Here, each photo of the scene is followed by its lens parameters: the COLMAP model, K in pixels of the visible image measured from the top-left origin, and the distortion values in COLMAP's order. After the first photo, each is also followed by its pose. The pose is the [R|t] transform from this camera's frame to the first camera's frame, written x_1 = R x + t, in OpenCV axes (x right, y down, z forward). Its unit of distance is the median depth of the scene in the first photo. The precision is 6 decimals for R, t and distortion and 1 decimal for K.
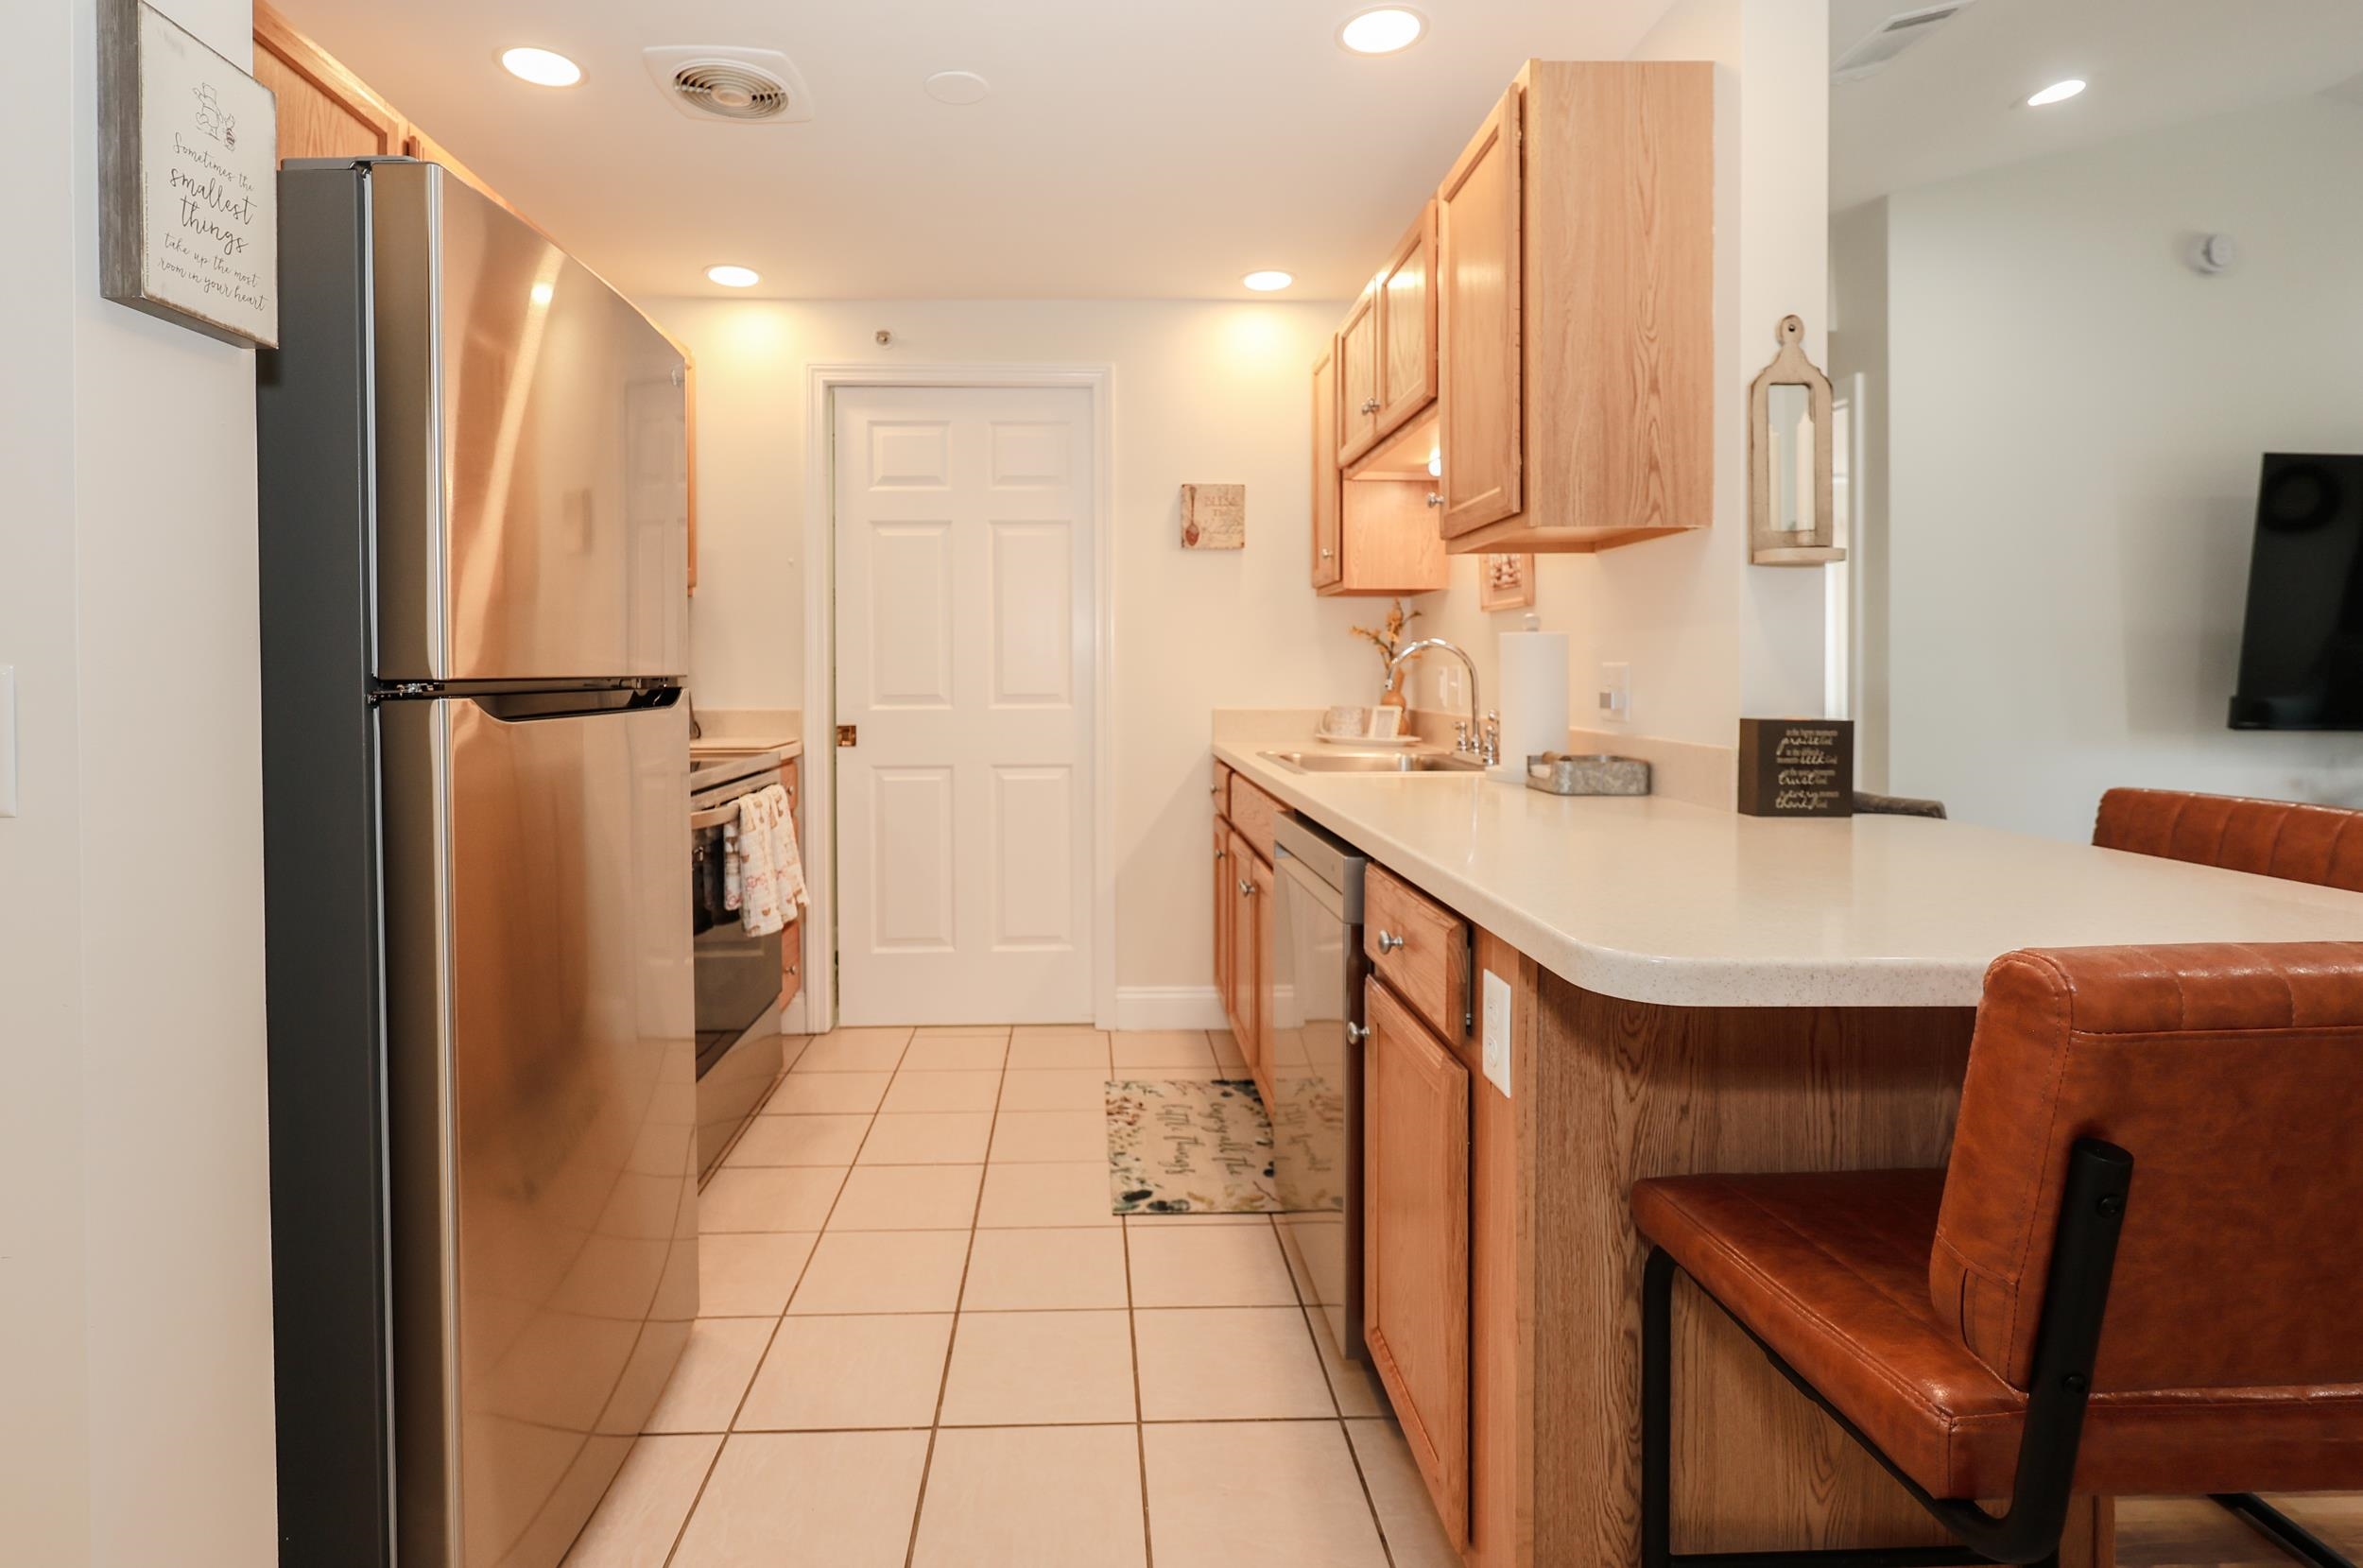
lens RADIAL K [[1141.6, 0, 1118.7], [0, 1141.6, 673.2], [0, 0, 1]] dist [0.001539, -0.000871]
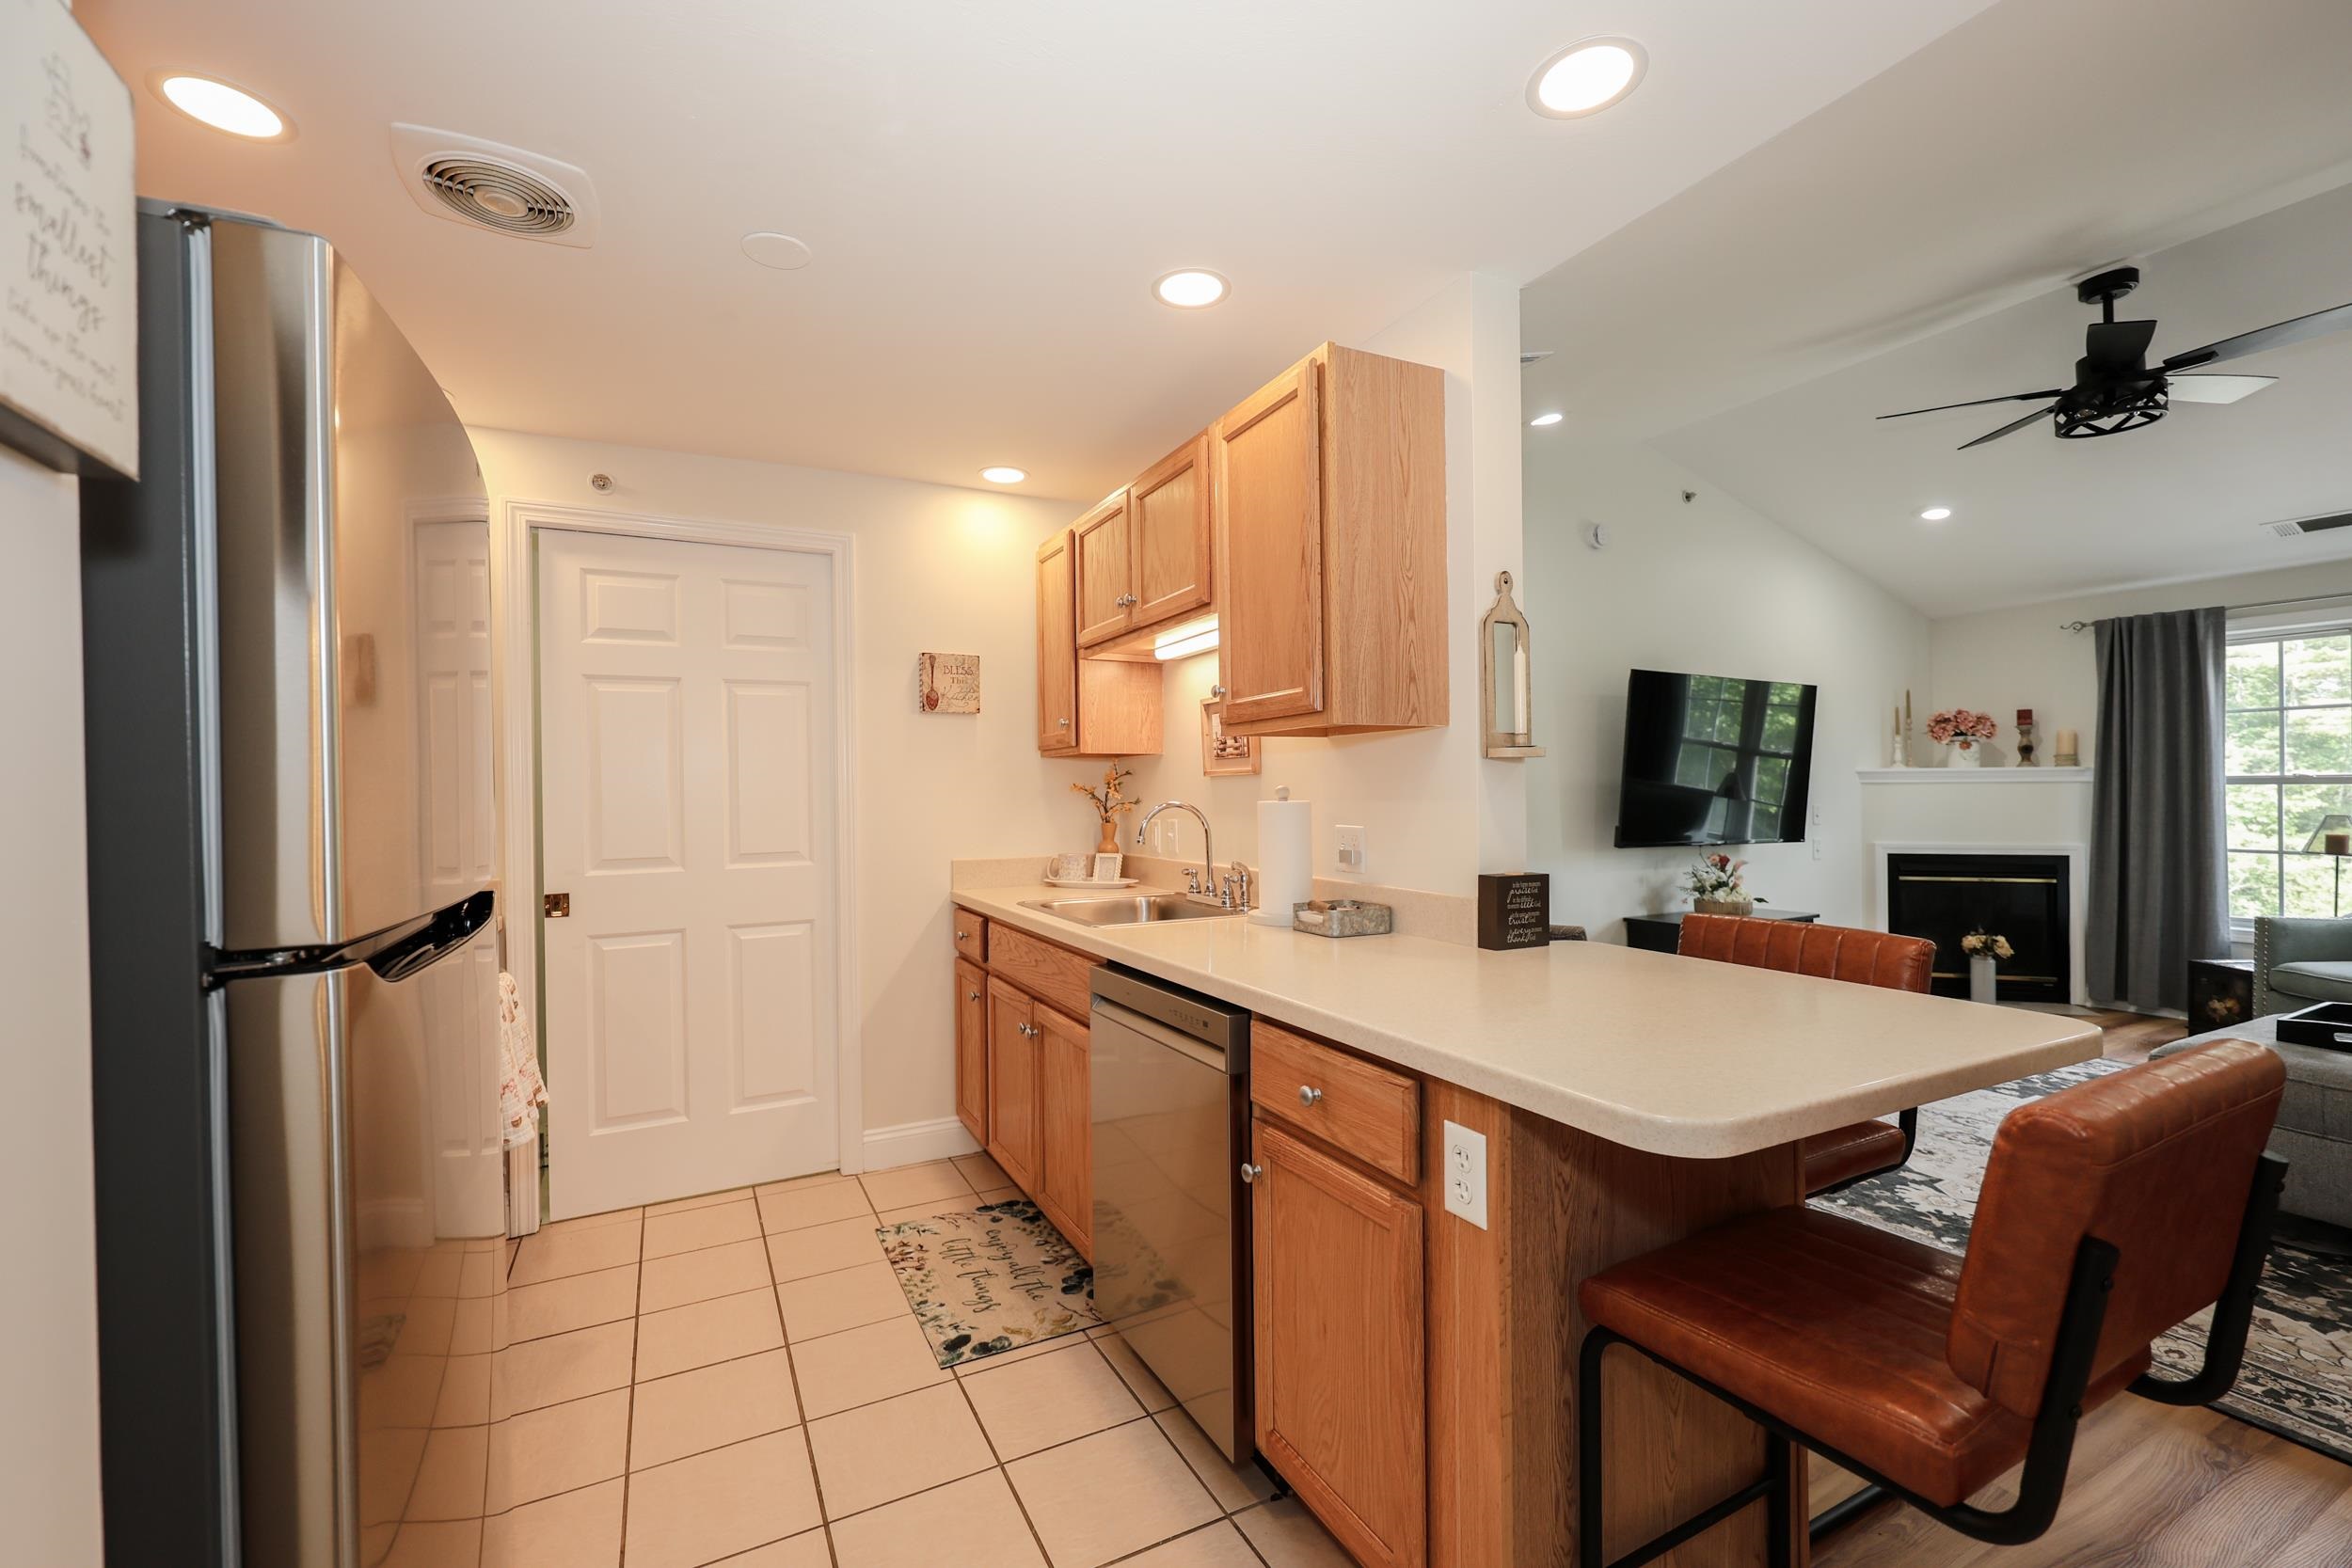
lens RADIAL K [[975.7, 0, 1170.5], [0, 975.7, 786.1], [0, 0, 1]] dist [0.001668, 0.000319]
pose [[0.904124, -0.006736, 0.427216, -0.185126], [0.012191, 0.999875, -0.010034, -0.040554], [-0.427095, 0.014280, 0.904094, 0.101712]]
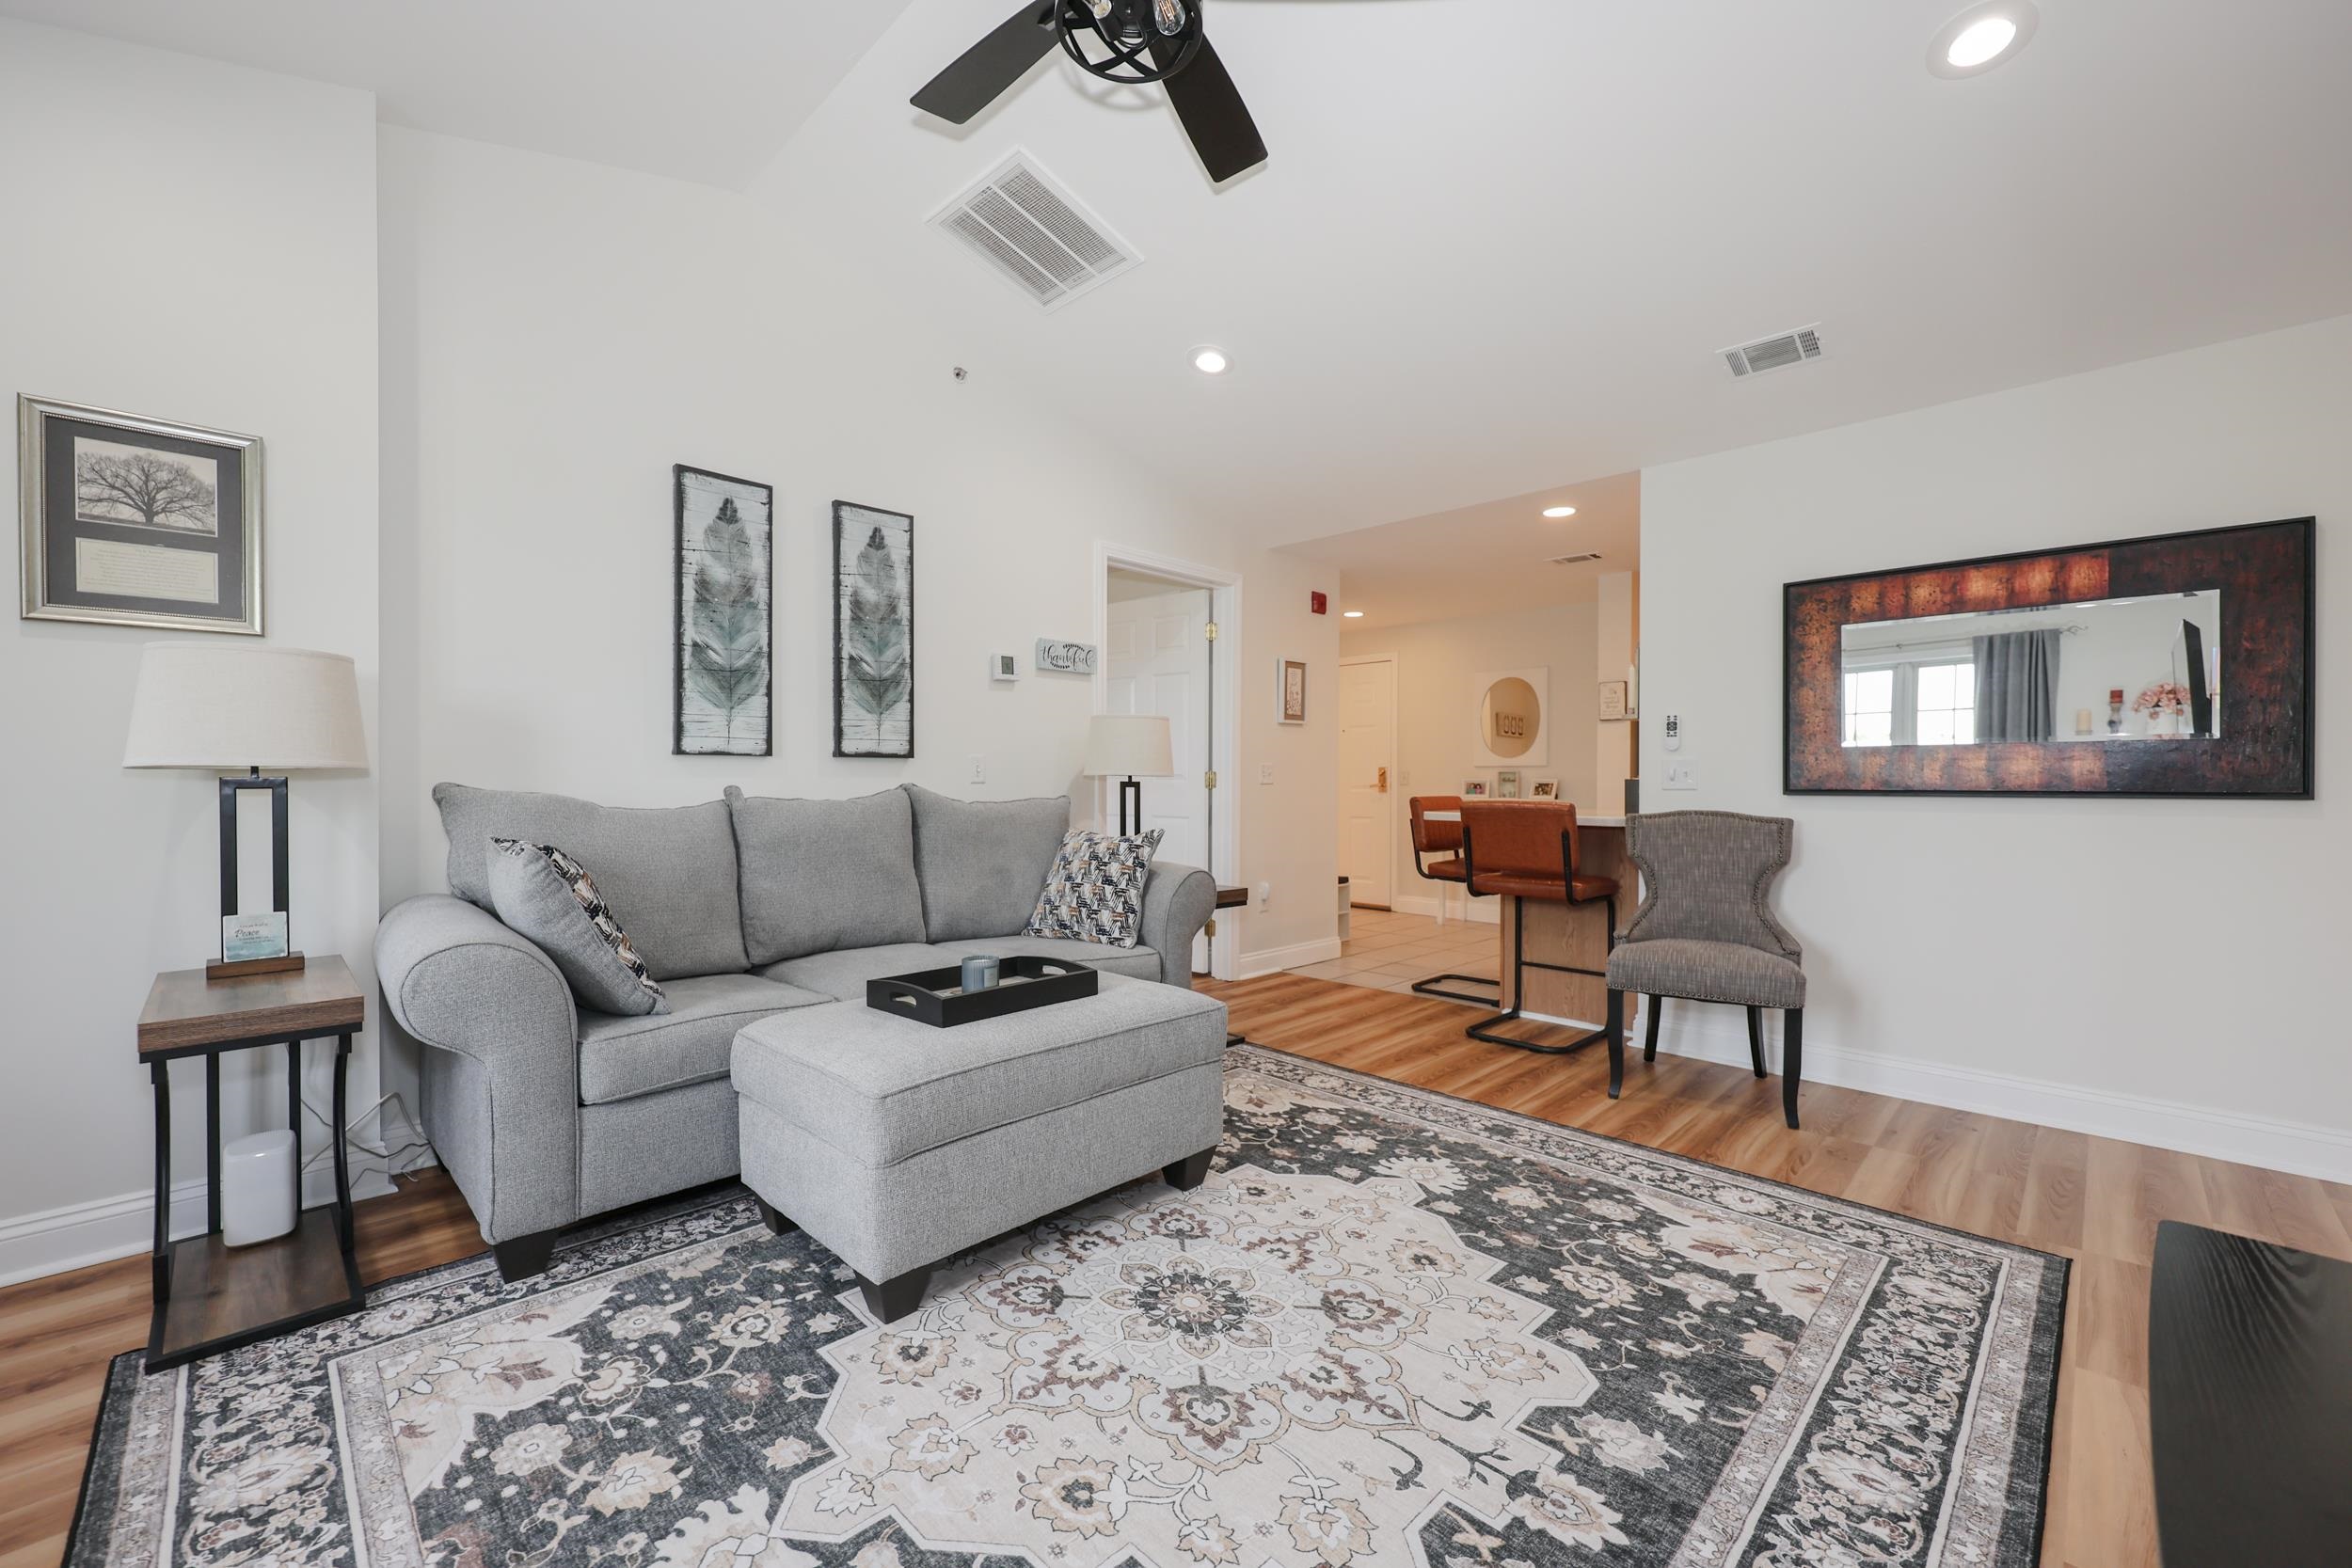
lens RADIAL K [[947.5, 0, 1171.4], [0, 947.5, 790.5], [0, 0, 1]] dist [0.001821, -0.000165]
pose [[-0.726146, 0.003842, -0.687530, 2.078551], [-0.008943, 0.999847, 0.015032, 0.036592], [0.687482, 0.017064, -0.726001, 1.337852]]
